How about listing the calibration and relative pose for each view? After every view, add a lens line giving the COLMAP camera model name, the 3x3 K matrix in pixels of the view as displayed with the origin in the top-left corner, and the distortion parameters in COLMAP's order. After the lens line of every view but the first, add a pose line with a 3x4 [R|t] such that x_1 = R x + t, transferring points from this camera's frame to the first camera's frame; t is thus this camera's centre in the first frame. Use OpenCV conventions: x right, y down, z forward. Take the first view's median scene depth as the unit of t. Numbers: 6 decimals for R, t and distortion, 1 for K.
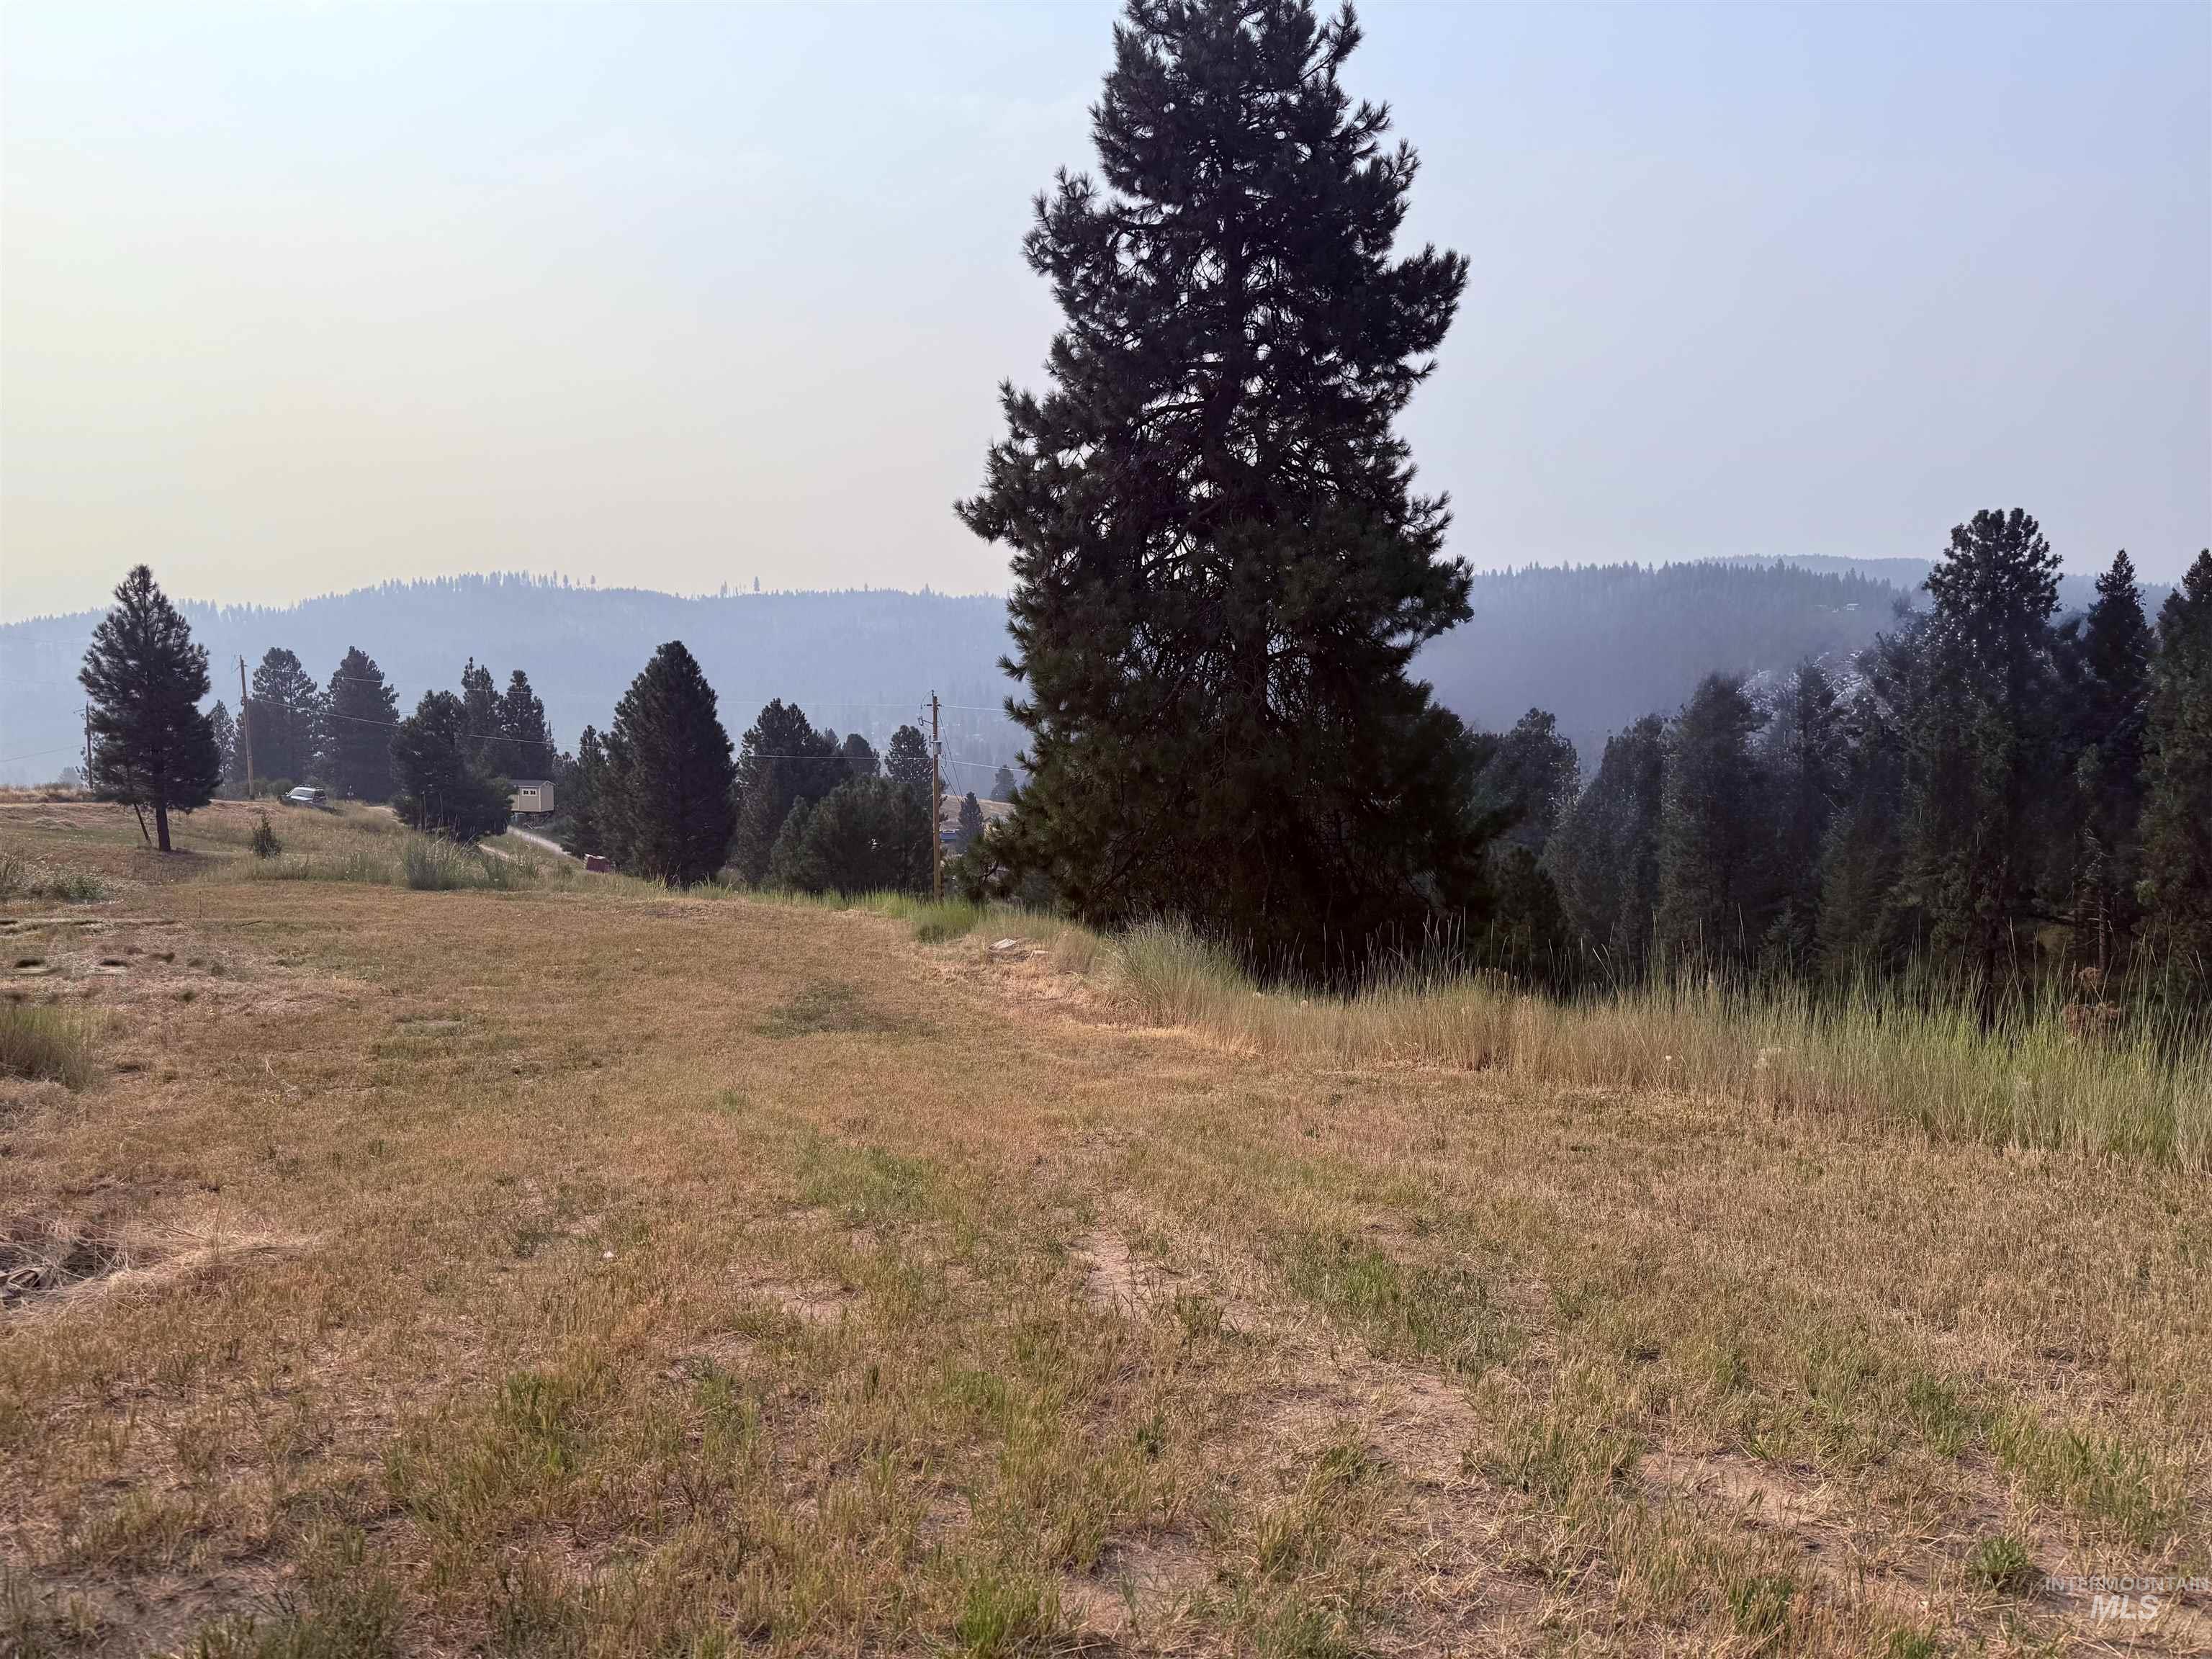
lens RADIAL K [[1566.5, 0, 1106.0], [0, 1566.5, 829.5], [0, 0, 1]] dist [0.009528, -0.009331]
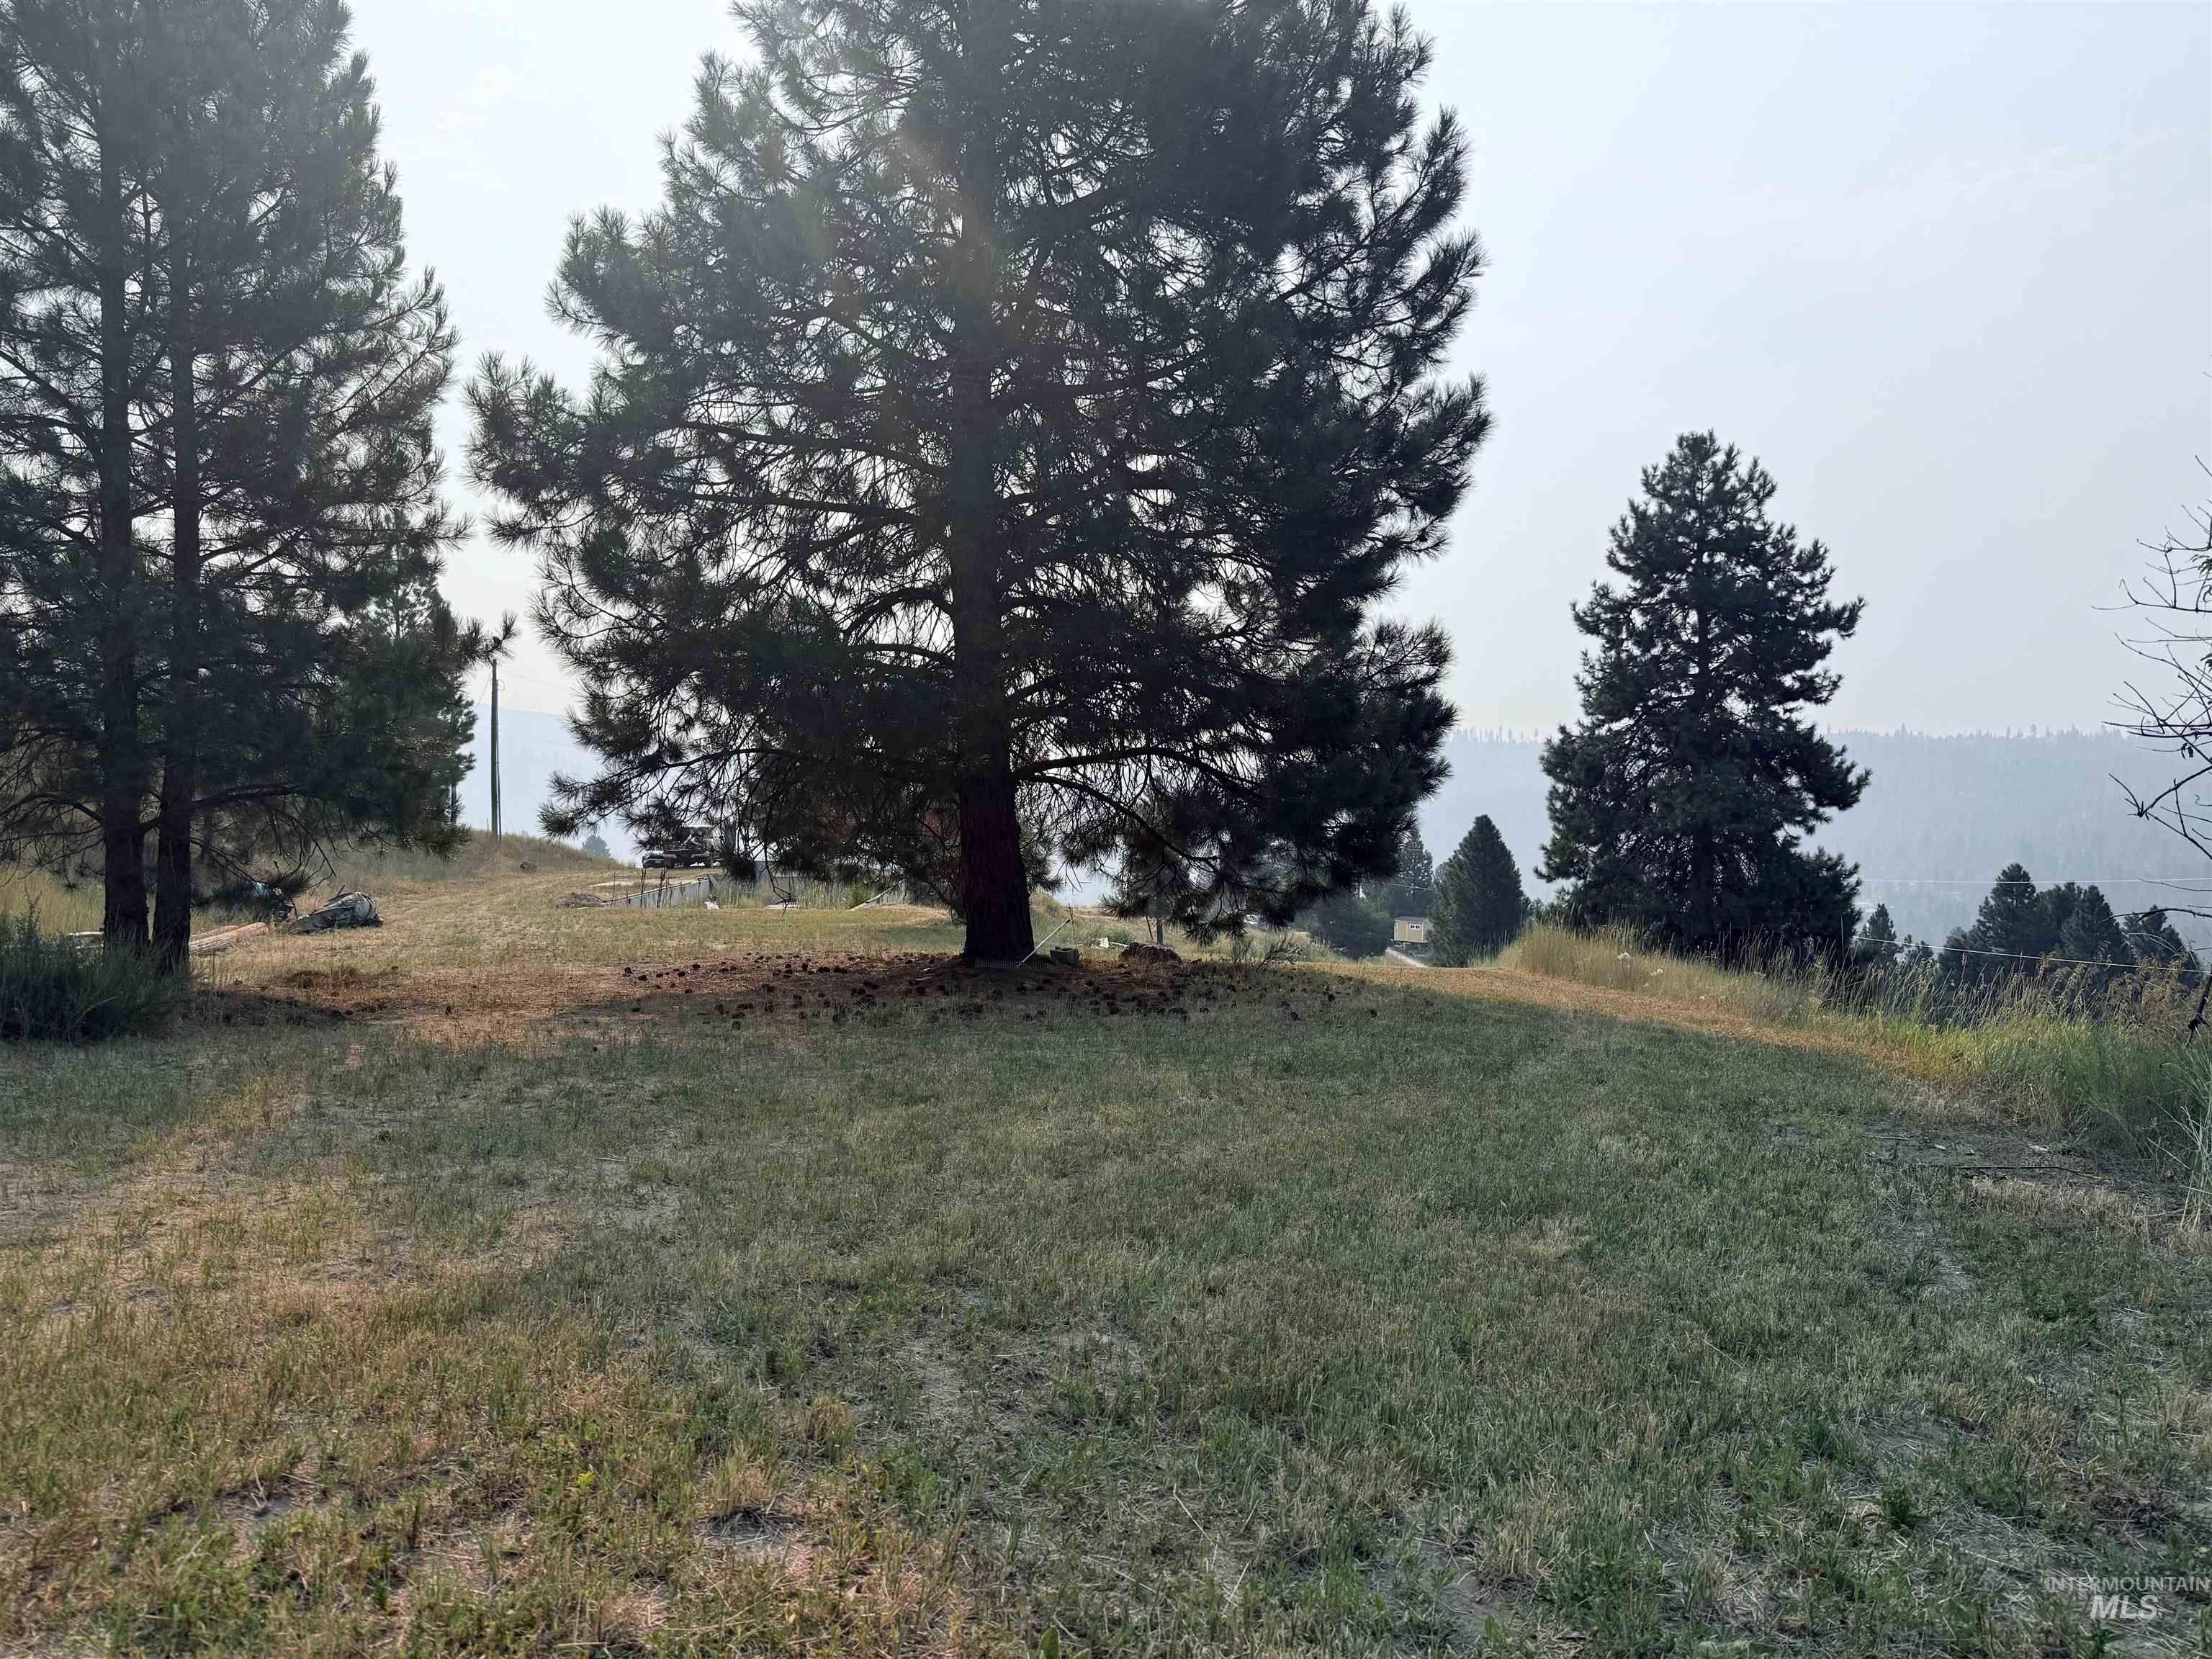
lens RADIAL K [[1547.3, 0, 1099.1], [0, 1547.3, 840.1], [0, 0, 1]] dist [0.071723, -0.102974]
pose [[0.832250, 0.010566, -0.554299, 0.259227], [-0.059245, 0.995788, -0.069972, 0.022893], [0.551225, 0.091074, 0.829371, -0.414925]]
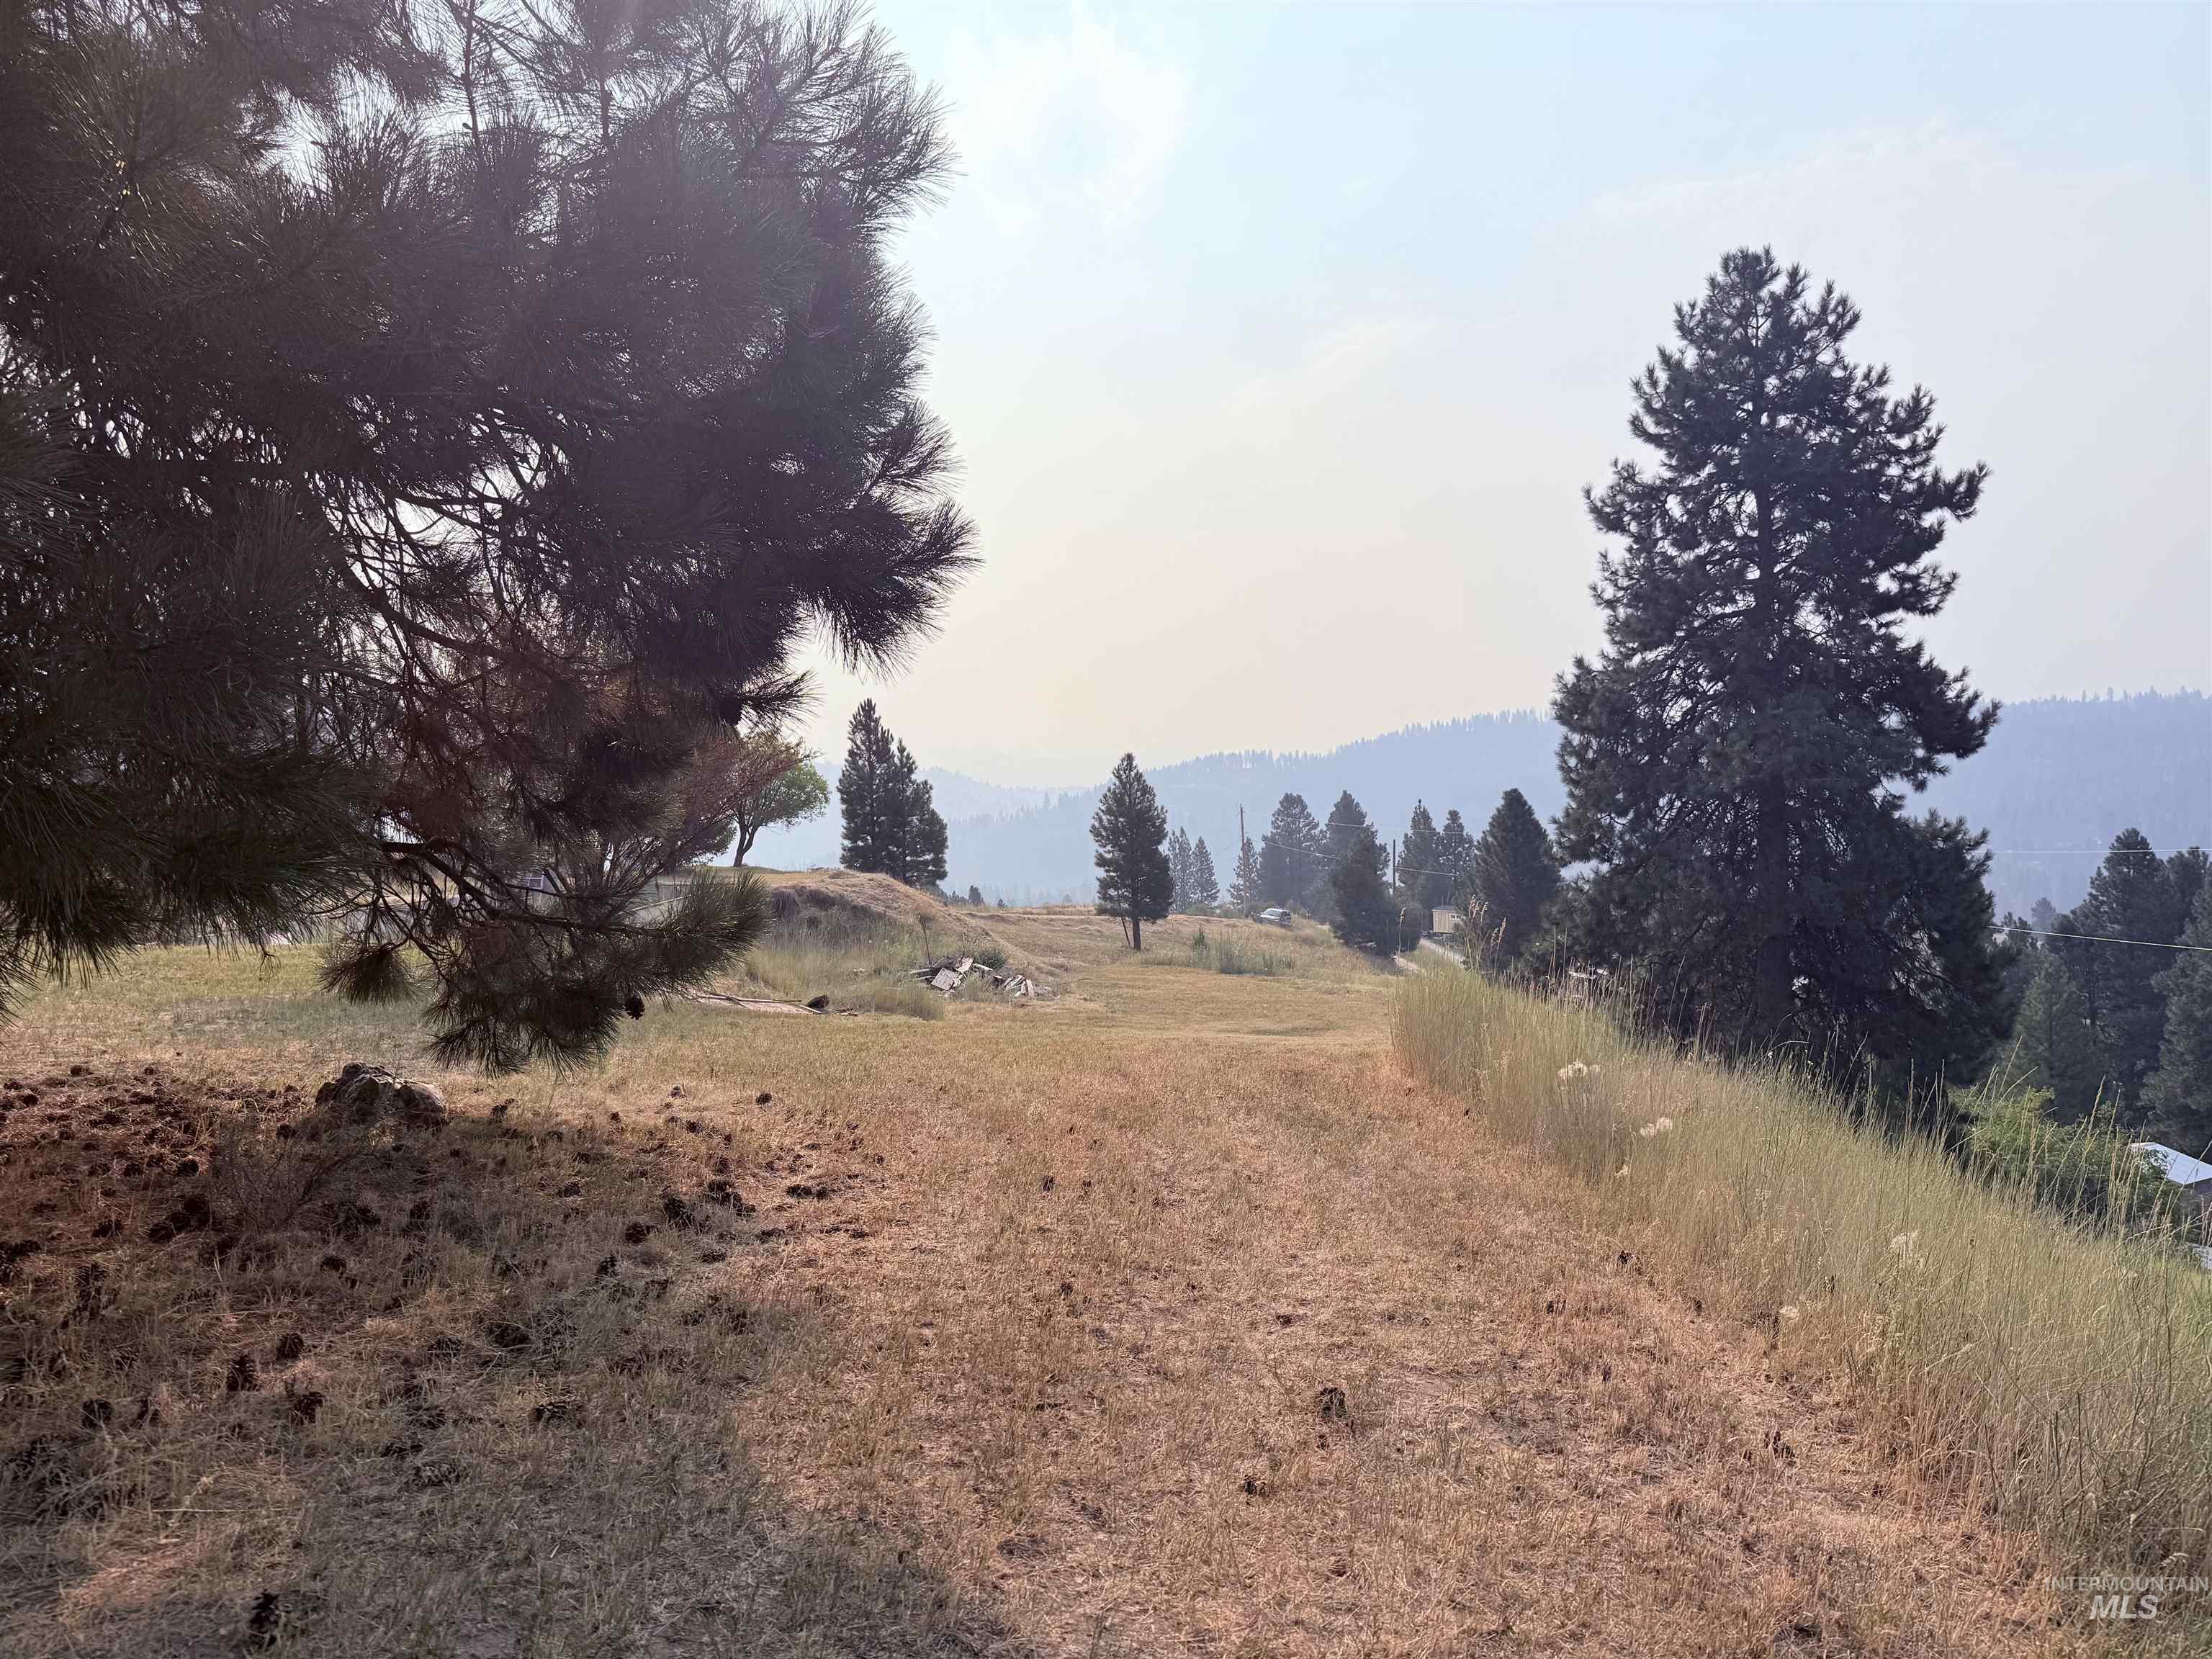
lens RADIAL K [[1550.6, 0, 1096.1], [0, 1550.6, 847.1], [0, 0, 1]] dist [0.003294, -0.004541]
pose [[0.808964, -0.008001, -0.587804, 0.204439], [-0.033672, 0.997635, -0.059920, 0.006363], [0.586893, 0.068266, 0.806781, -0.172194]]
